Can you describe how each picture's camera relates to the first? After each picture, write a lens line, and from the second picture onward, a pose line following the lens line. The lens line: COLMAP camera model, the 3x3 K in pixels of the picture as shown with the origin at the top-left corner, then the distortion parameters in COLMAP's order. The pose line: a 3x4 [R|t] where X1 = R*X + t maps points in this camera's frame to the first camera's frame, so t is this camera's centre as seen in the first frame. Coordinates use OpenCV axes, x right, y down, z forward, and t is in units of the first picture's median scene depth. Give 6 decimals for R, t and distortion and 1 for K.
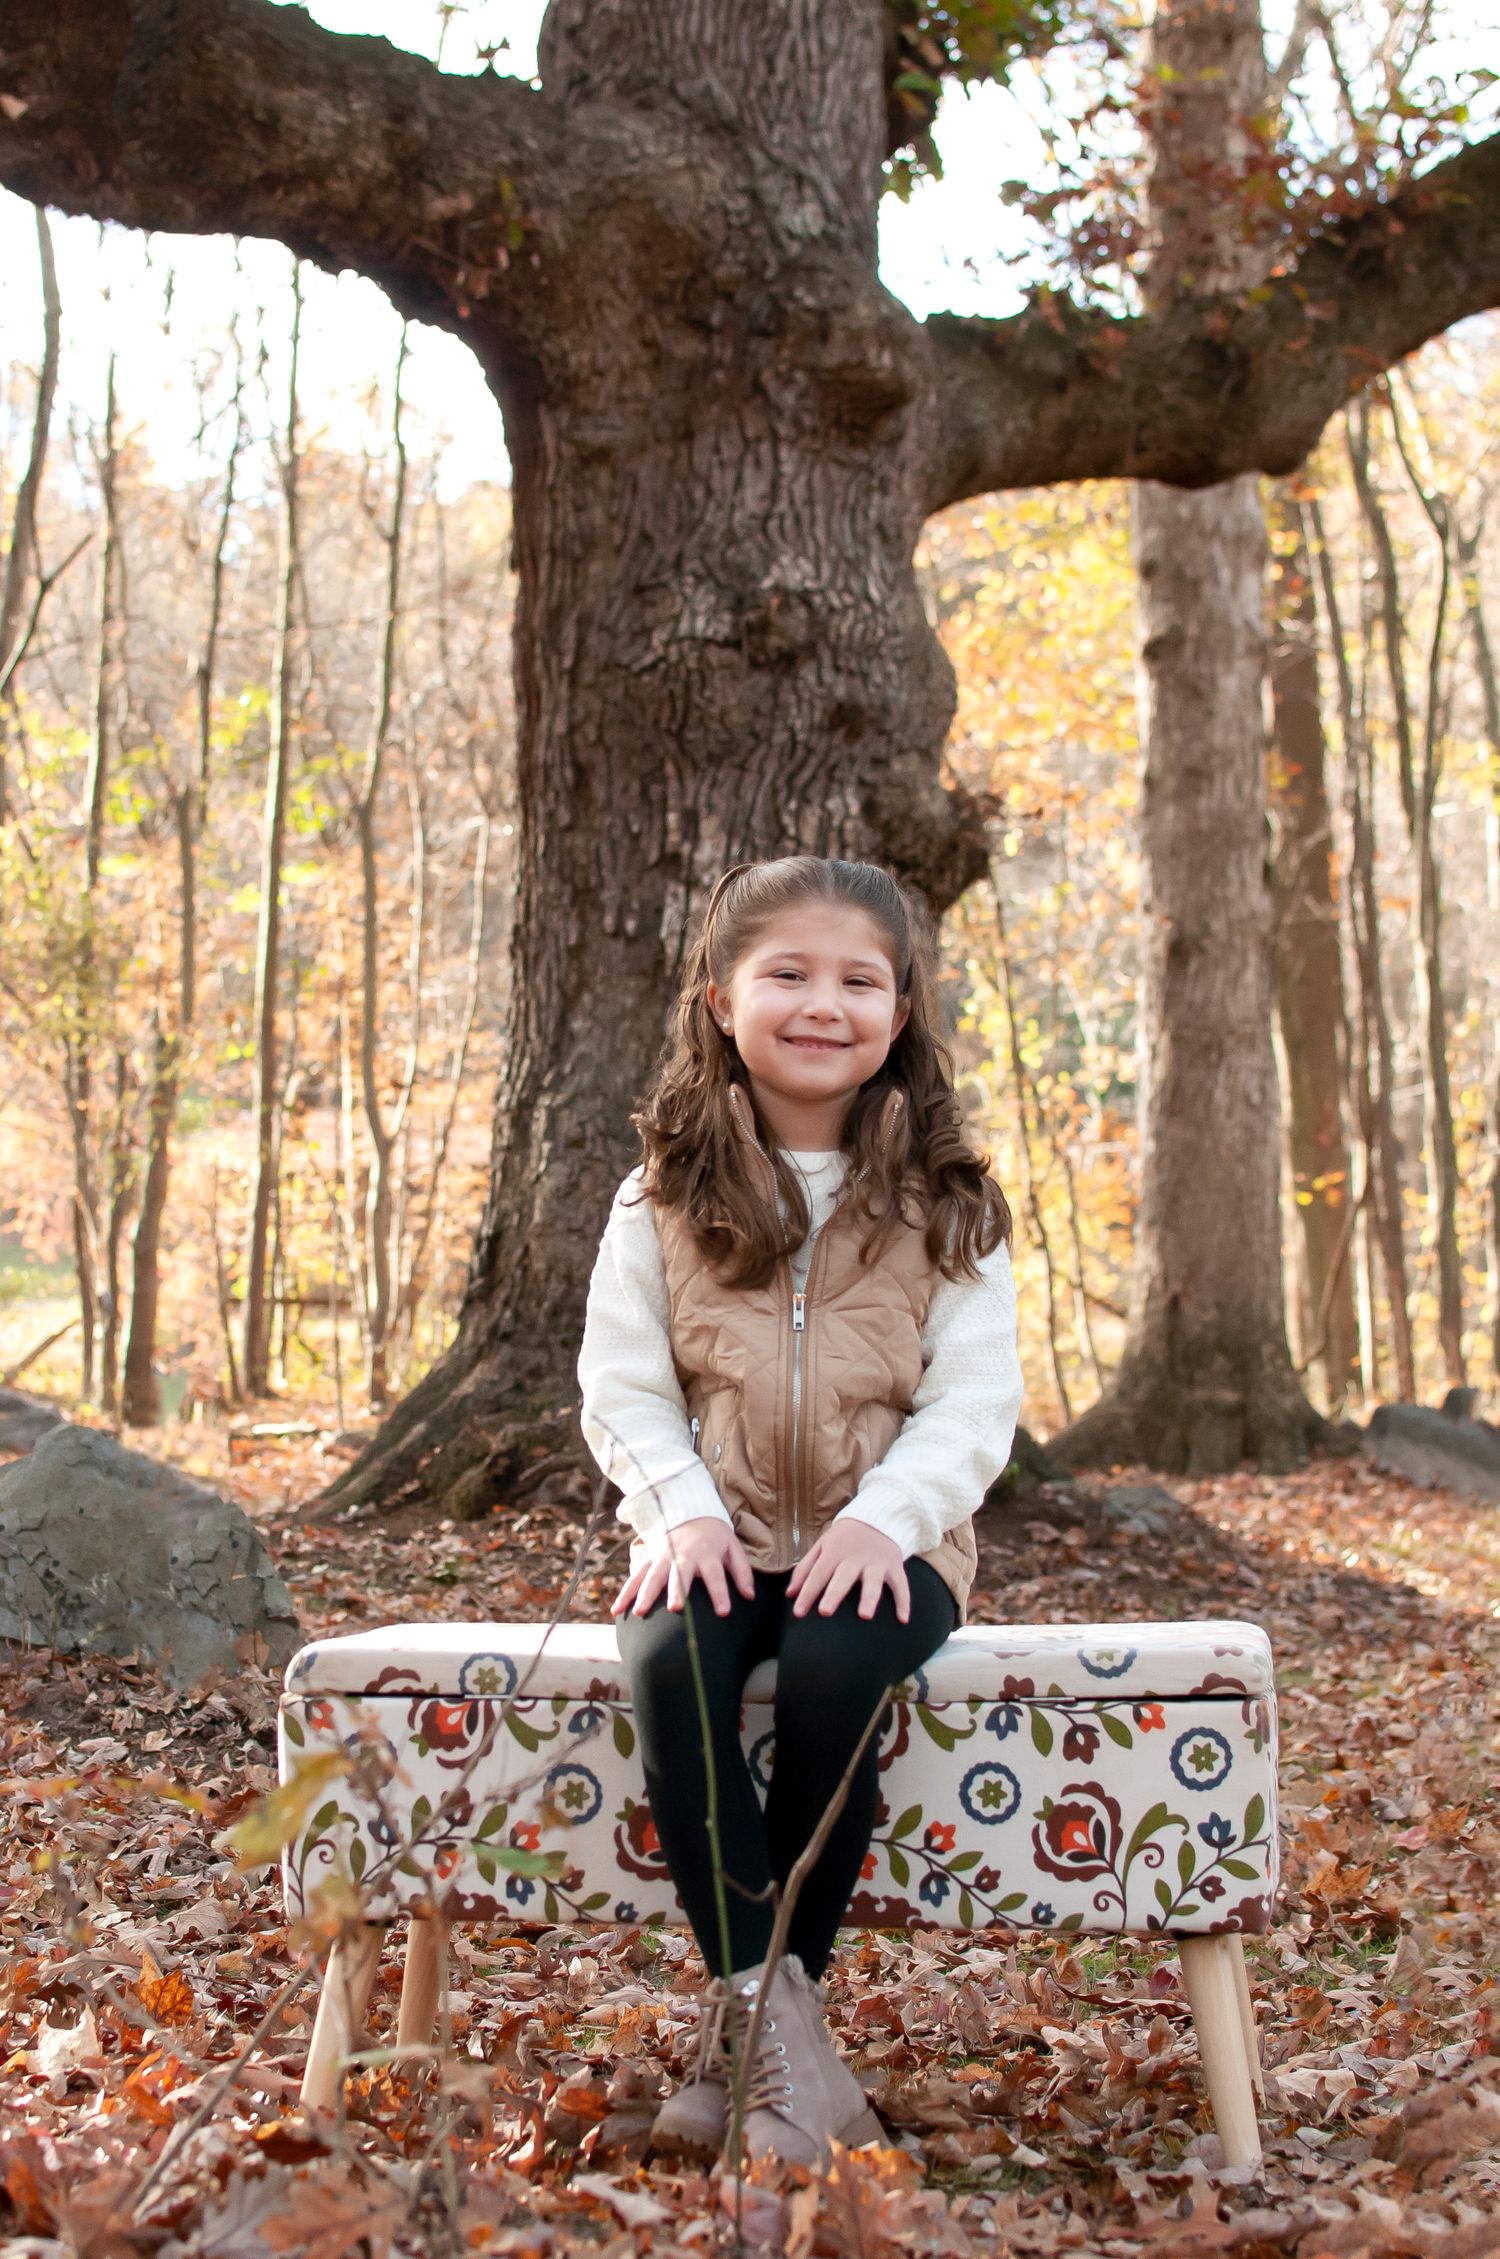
lens RADIAL K [[3362.6, 0, 750.0], [0, 3362.6, 1129.5], [0, 0, 1]] dist [-0.010119, -0.070760]
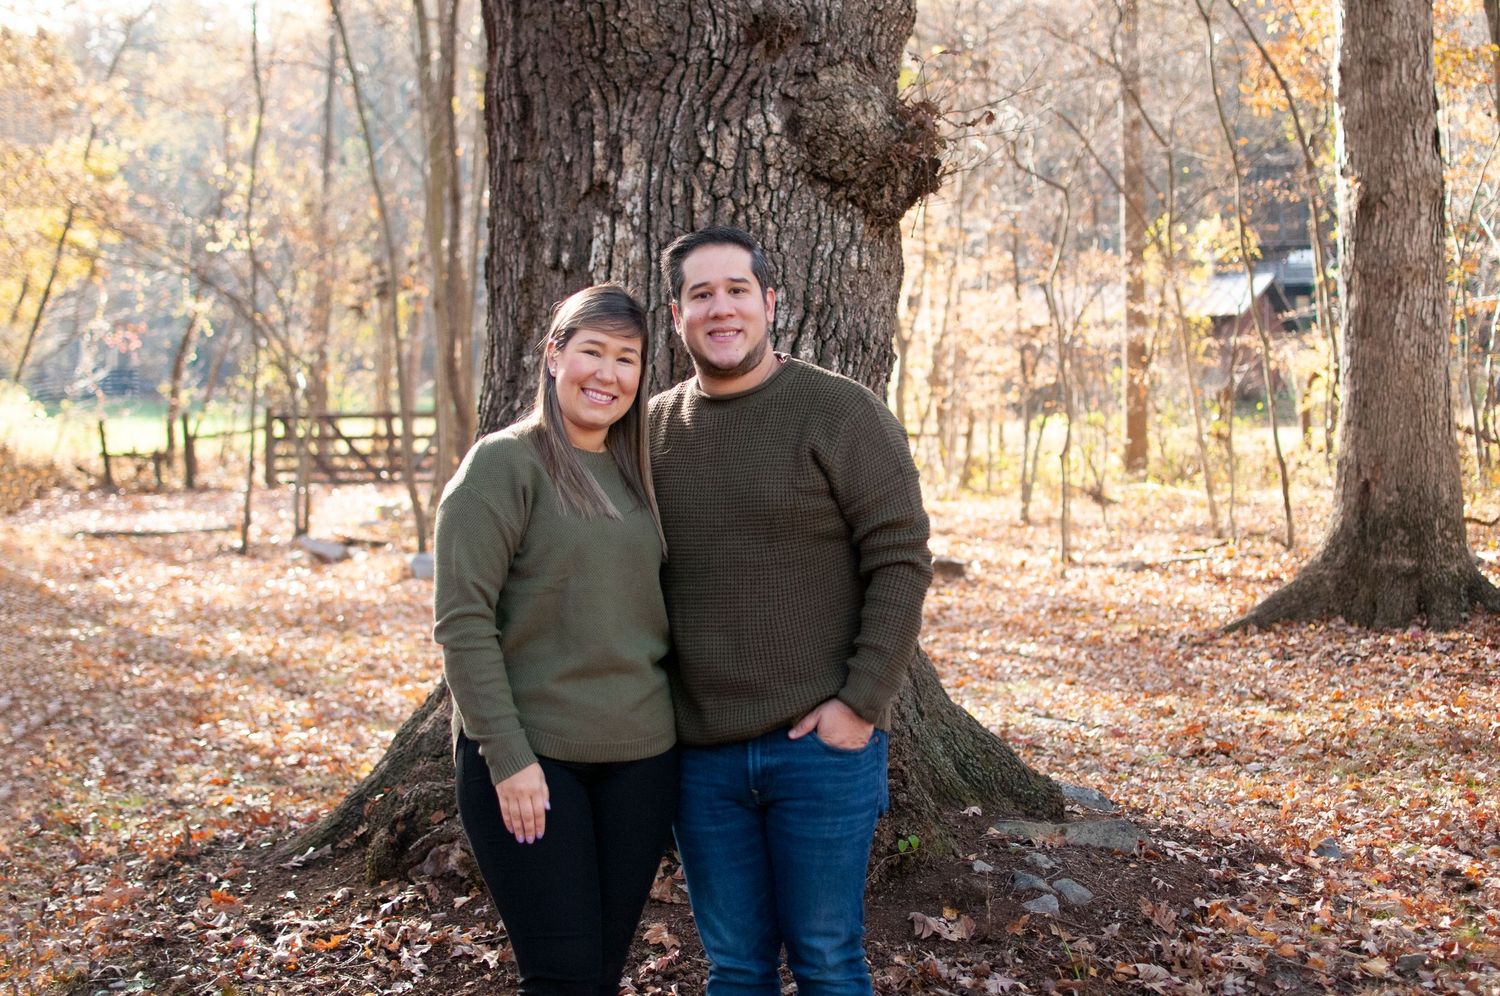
lens RADIAL K [[2232.8, 0, 750.0], [0, 2232.8, 498.0], [0, 0, 1]] dist [-0.010119, -0.070760]
pose [[0.982947, -0.026460, -0.181973, 0.135466], [0.040089, 0.996625, 0.071631, -0.035458], [0.179464, -0.077704, 0.980691, 0.364984]]
